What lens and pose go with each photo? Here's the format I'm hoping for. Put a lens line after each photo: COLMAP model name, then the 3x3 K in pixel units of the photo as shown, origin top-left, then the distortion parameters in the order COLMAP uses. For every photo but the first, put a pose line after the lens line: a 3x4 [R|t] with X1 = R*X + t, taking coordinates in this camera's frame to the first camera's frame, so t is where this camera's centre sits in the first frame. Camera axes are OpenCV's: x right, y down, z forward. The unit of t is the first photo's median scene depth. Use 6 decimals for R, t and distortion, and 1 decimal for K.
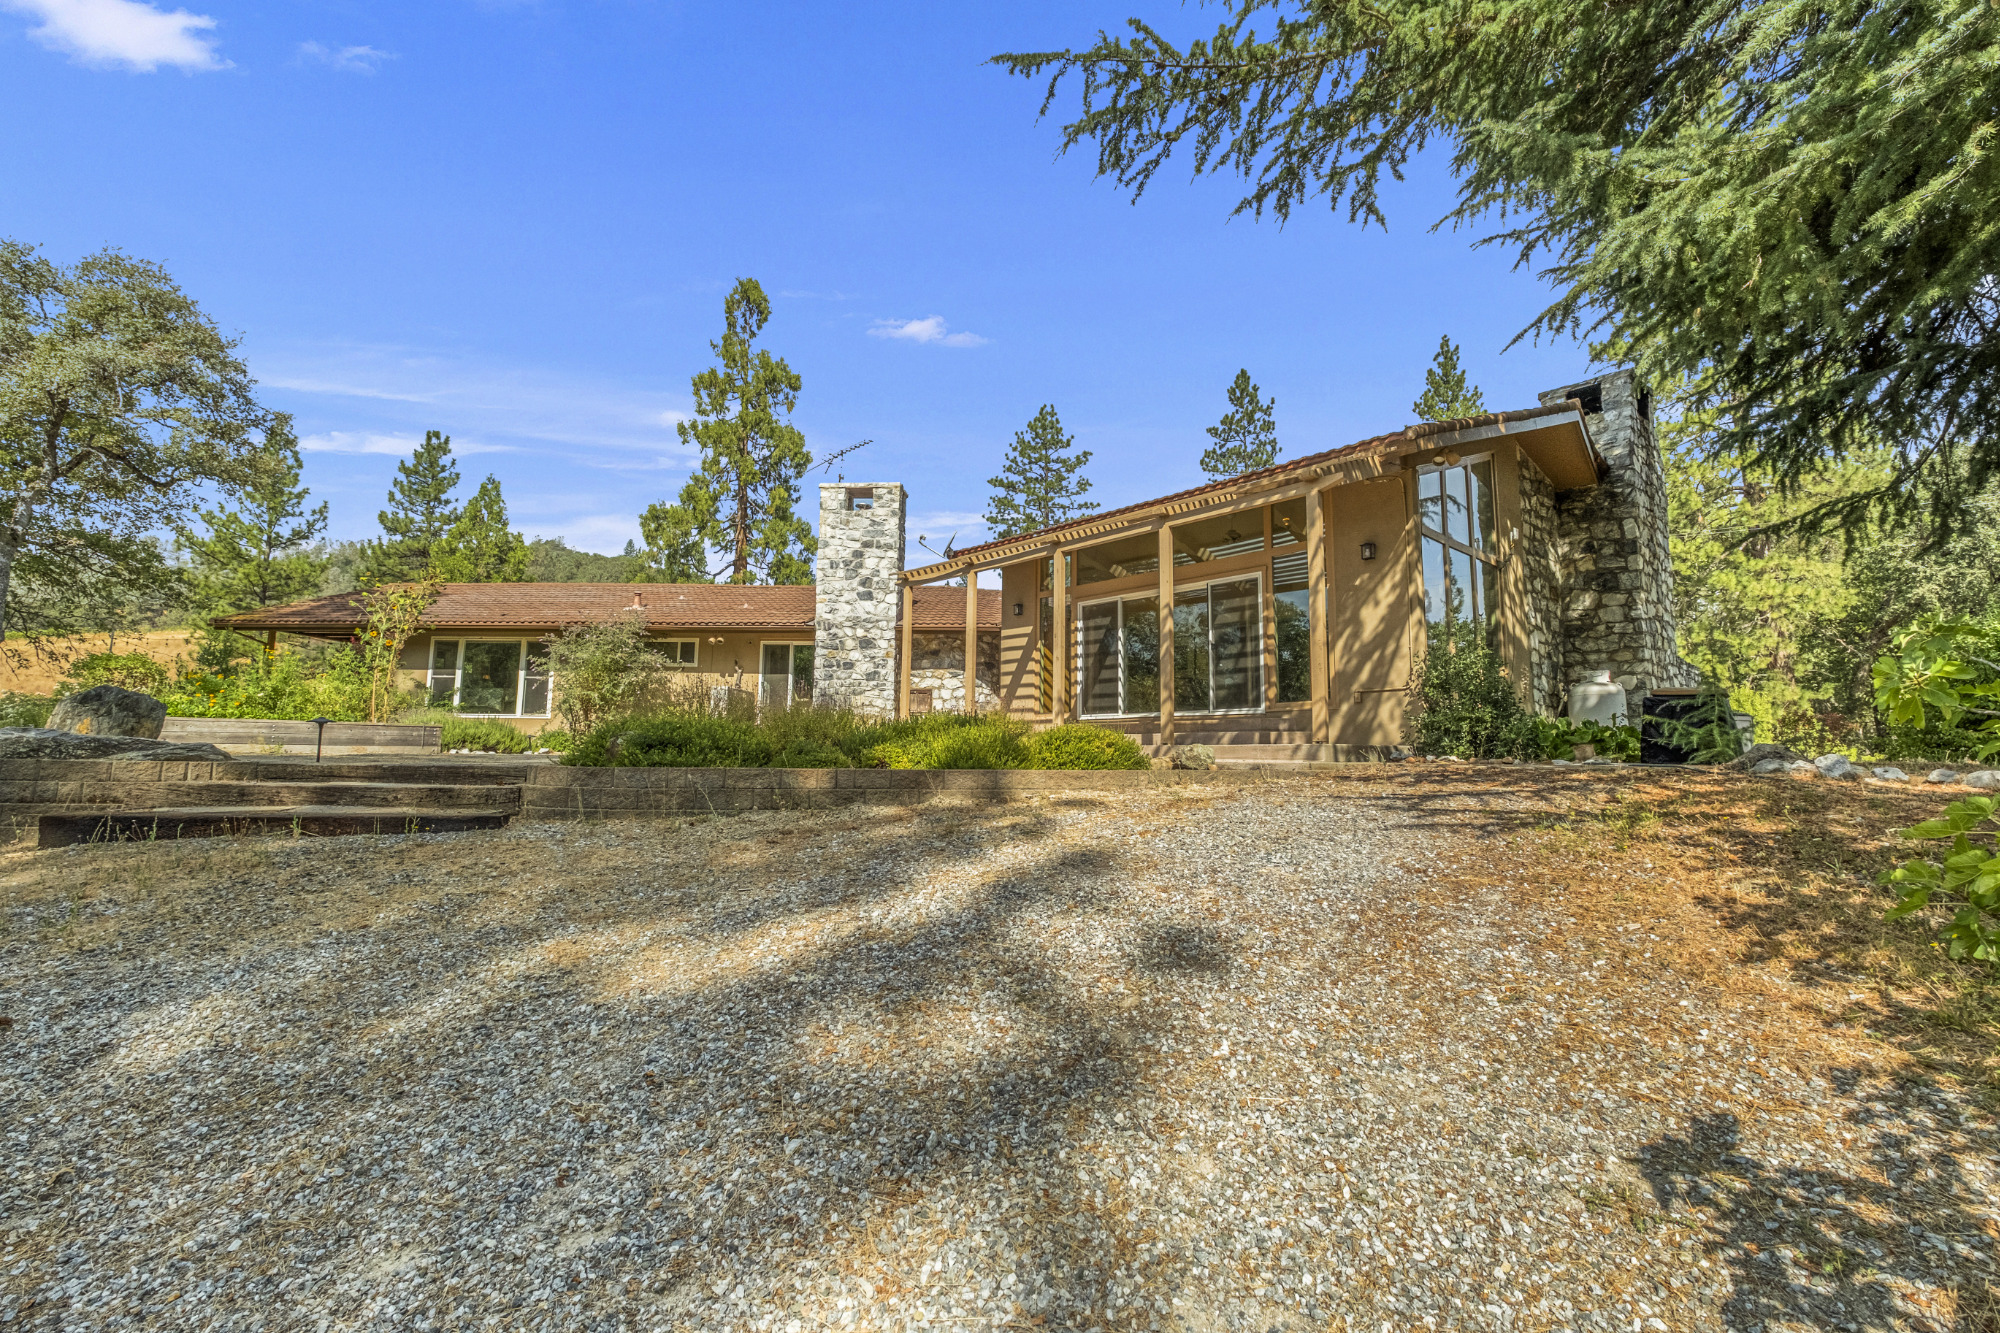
lens RADIAL K [[860.9, 0, 1006.0], [0, 860.9, 657.3], [0, 0, 1]] dist [-0.004618, 0.000043]
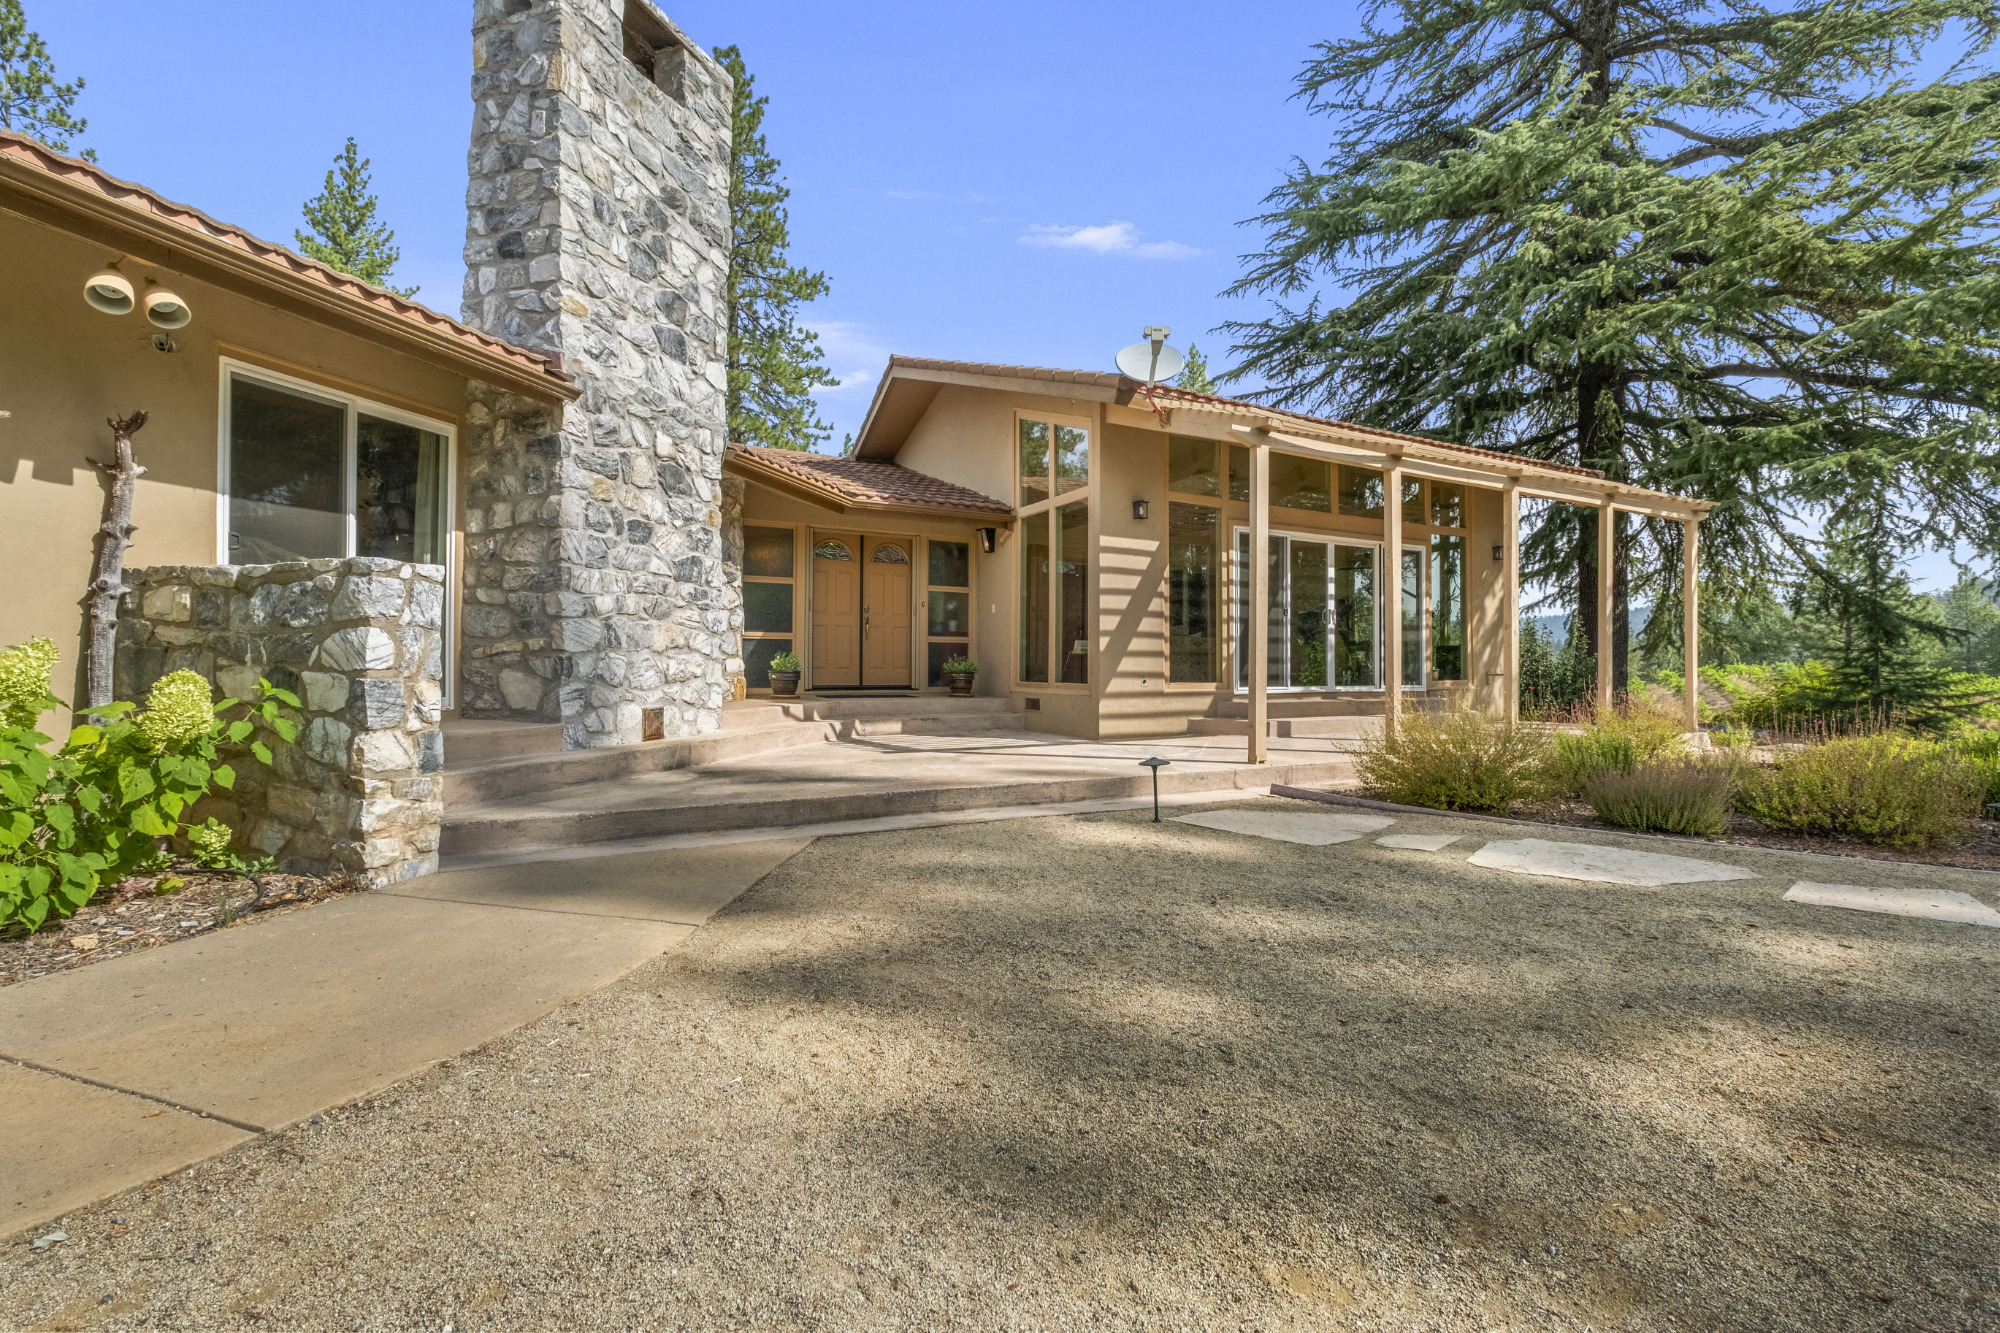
lens RADIAL K [[860.9, 0, 1001.0], [0, 860.9, 656.0], [0, 0, 1]] dist [-0.004618, 0.000043]
pose [[0.215173, -0.004817, 0.976564, -0.489697], [-0.109420, 0.993572, 0.029010, 0.033208], [-0.970427, -0.113098, 0.213263, 0.778413]]
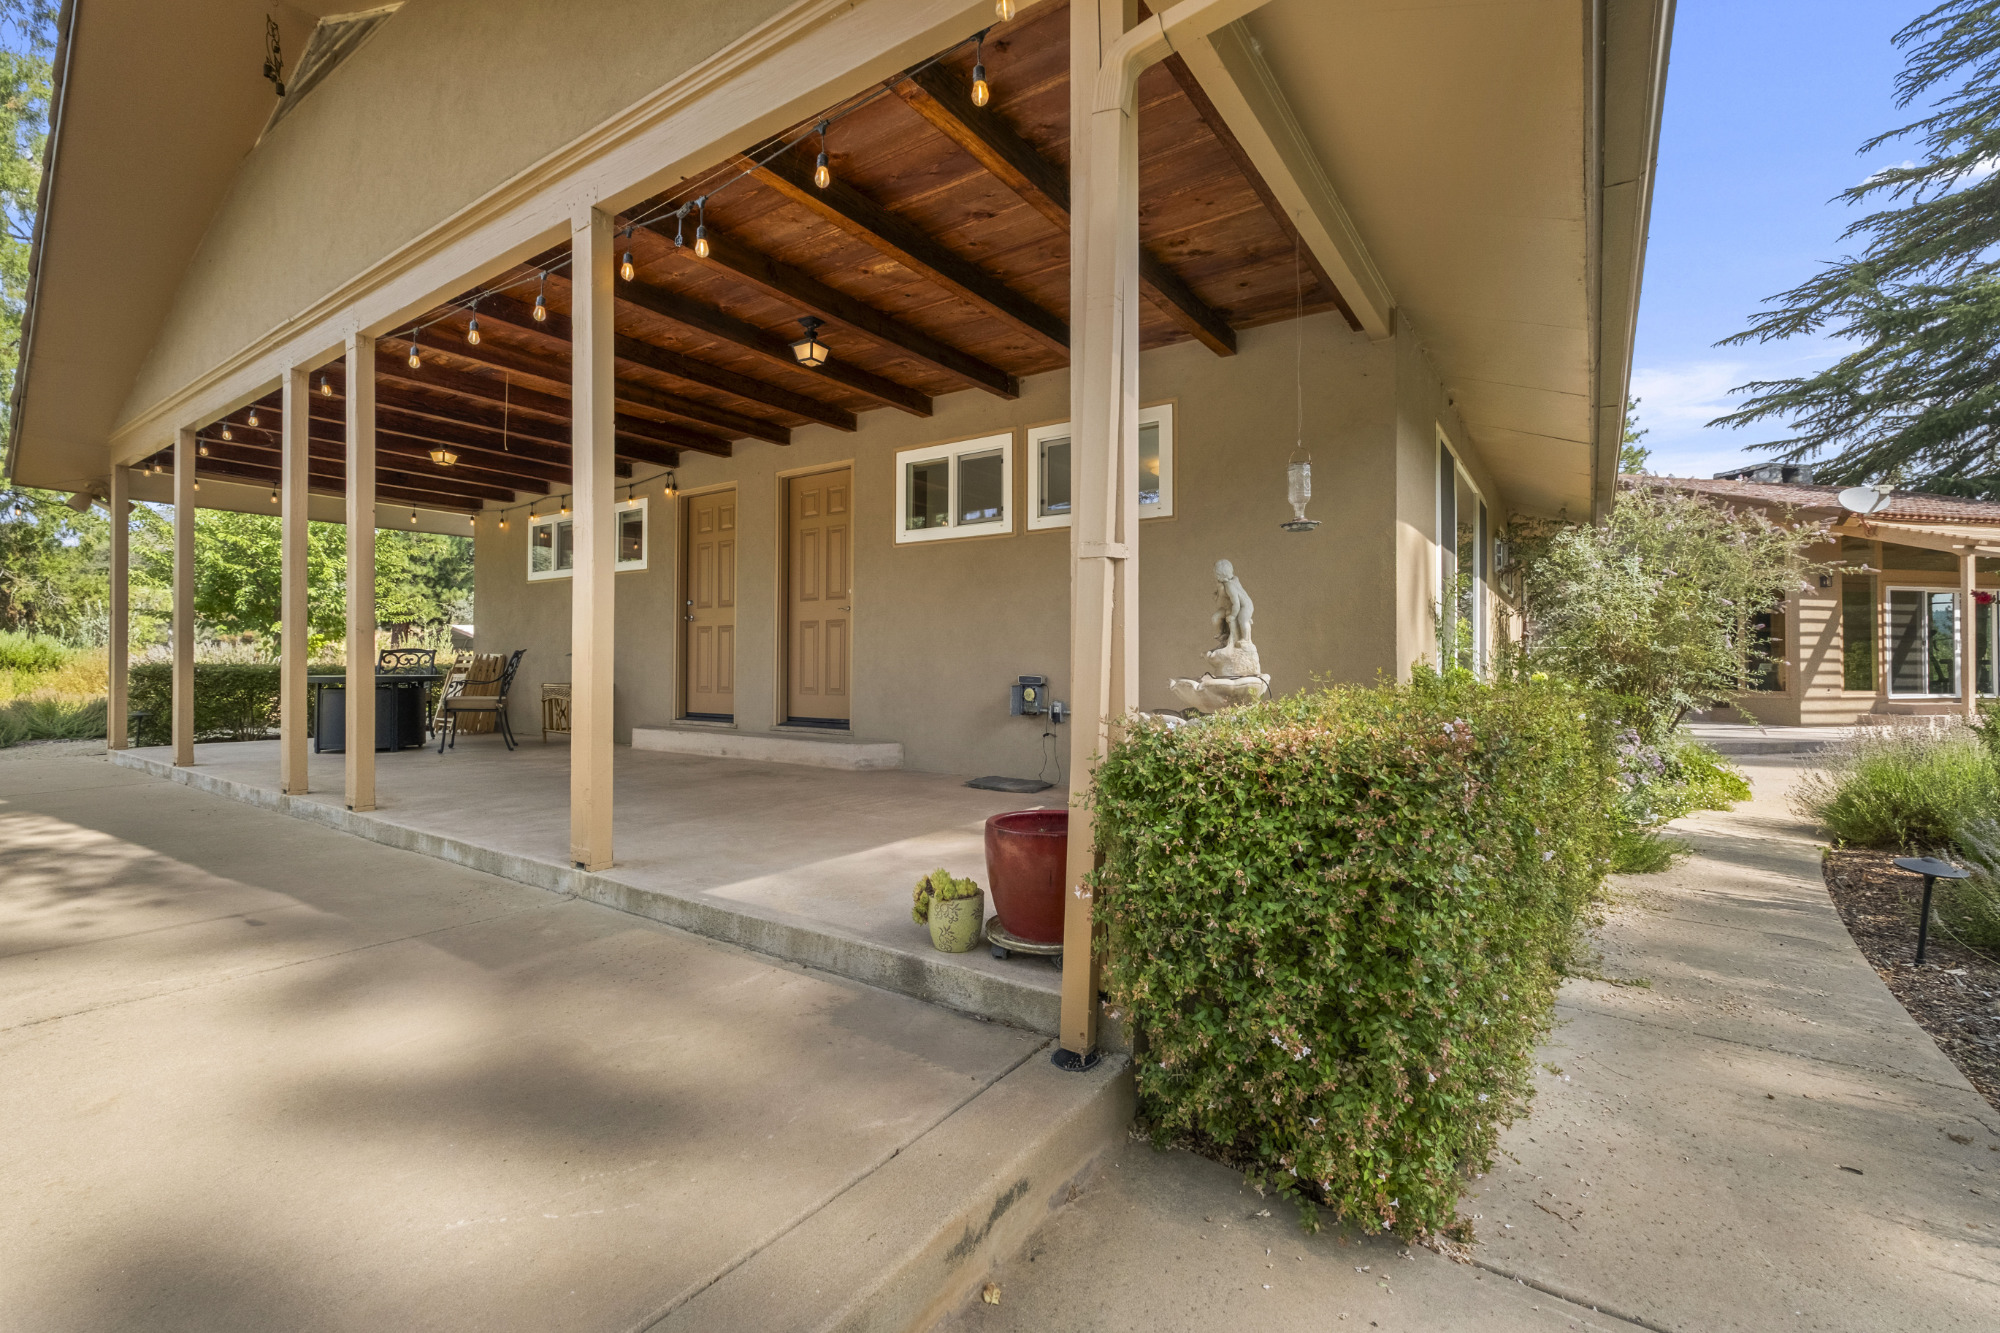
lens RADIAL K [[860.9, 0, 1008.5], [0, 860.9, 658.0], [0, 0, 1]] dist [-0.004618, 0.000043]
pose [[0.502010, -0.003172, 0.864856, -1.035683], [-0.090745, 0.994280, 0.056320, 0.047933], [-0.860088, -0.106754, 0.498851, 1.059205]]
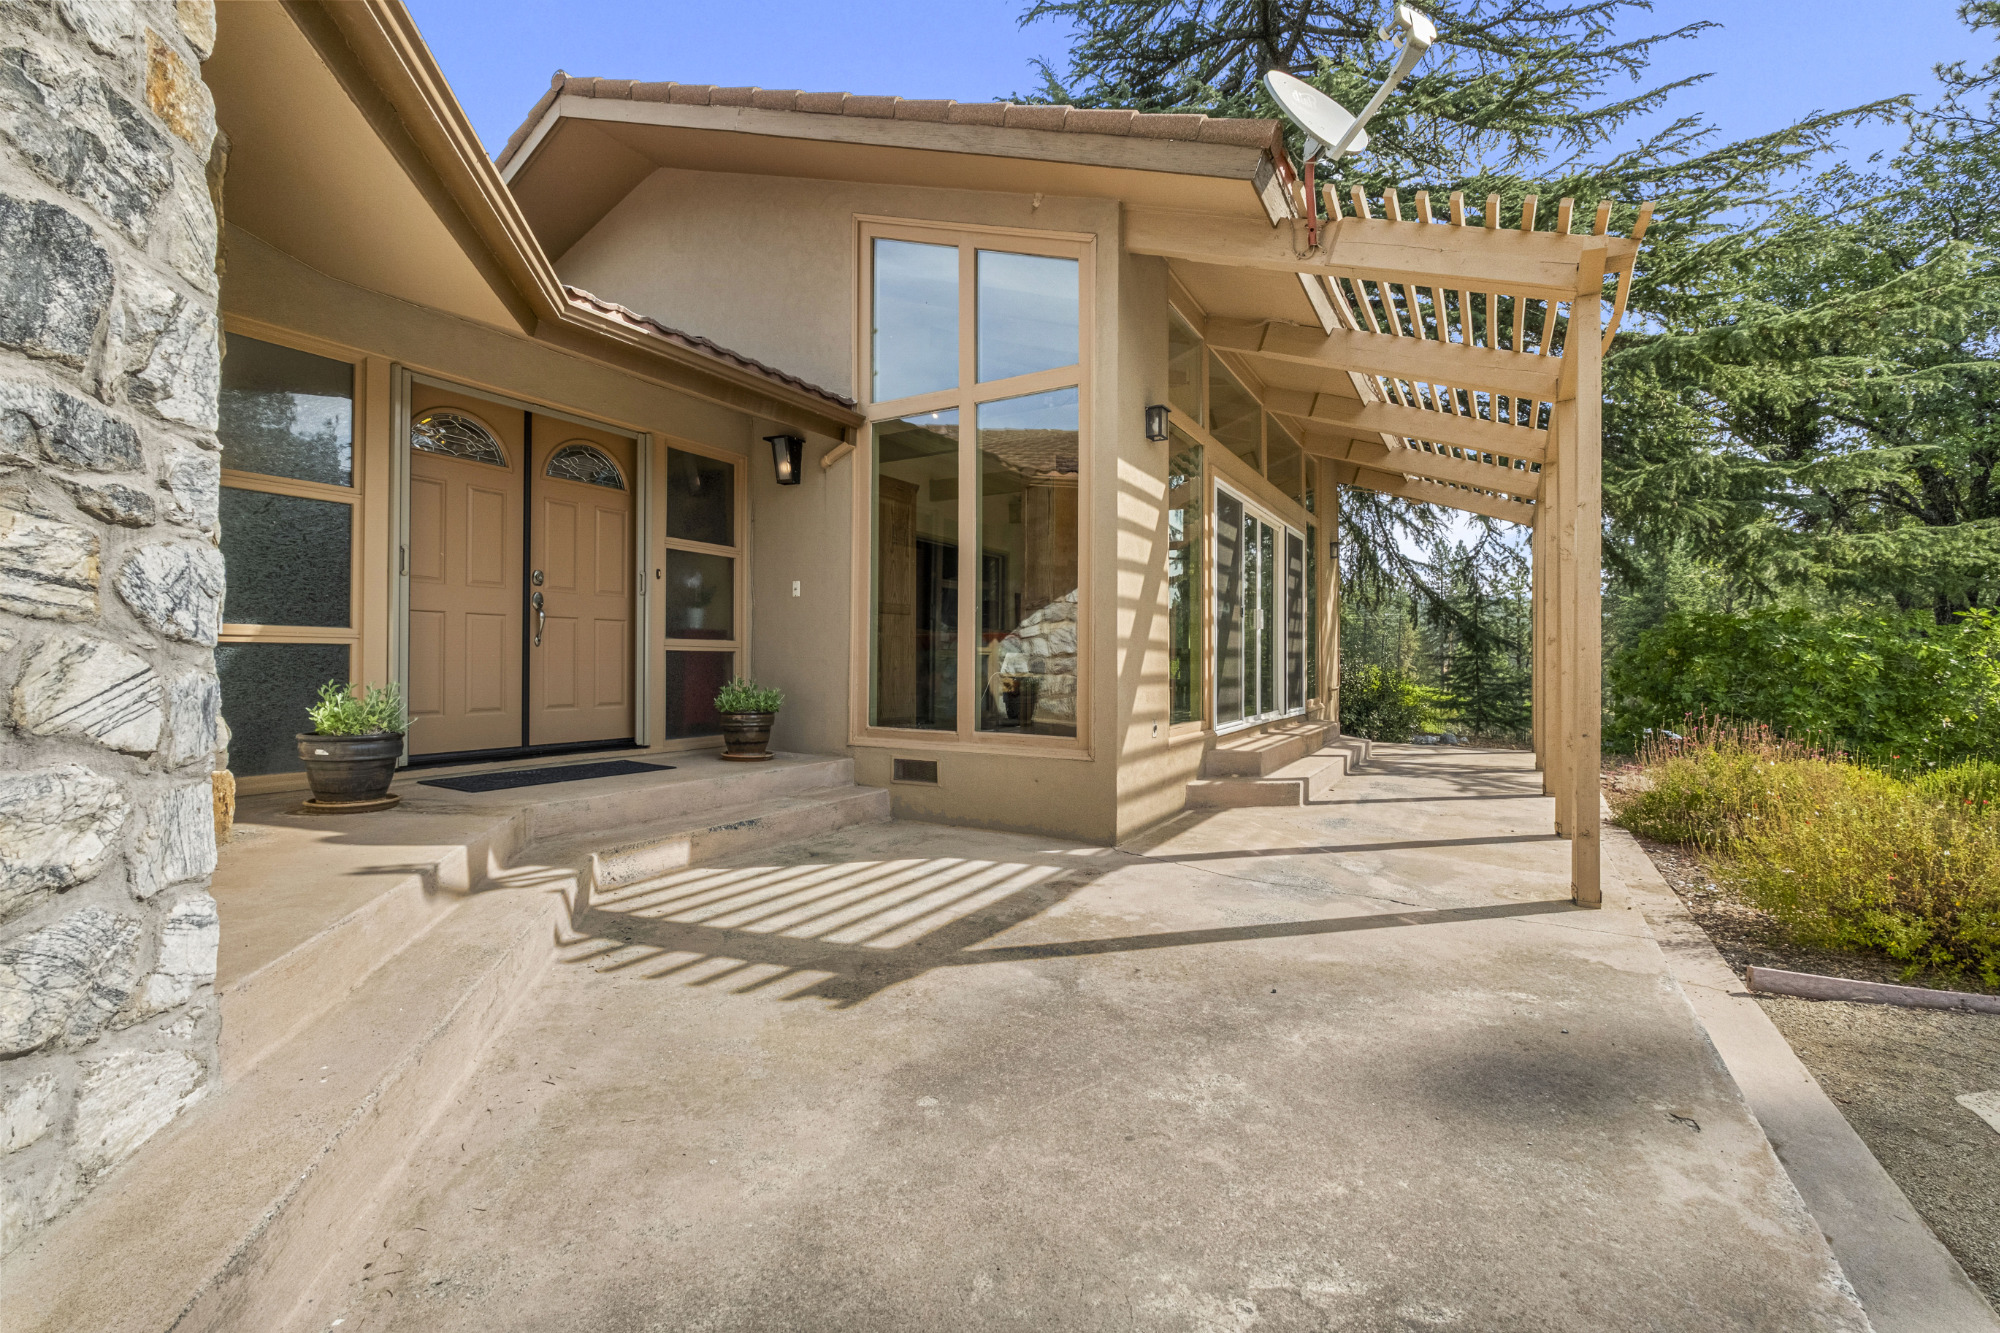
lens RADIAL K [[860.9, 0, 1000.4], [0, 860.9, 656.7], [0, 0, 1]] dist [-0.004618, 0.000043]
pose [[-0.322130, -0.012729, 0.946610, -0.235134], [-0.114884, 0.993045, -0.025741, 0.043105], [-0.939699, -0.117042, -0.321352, 0.943897]]
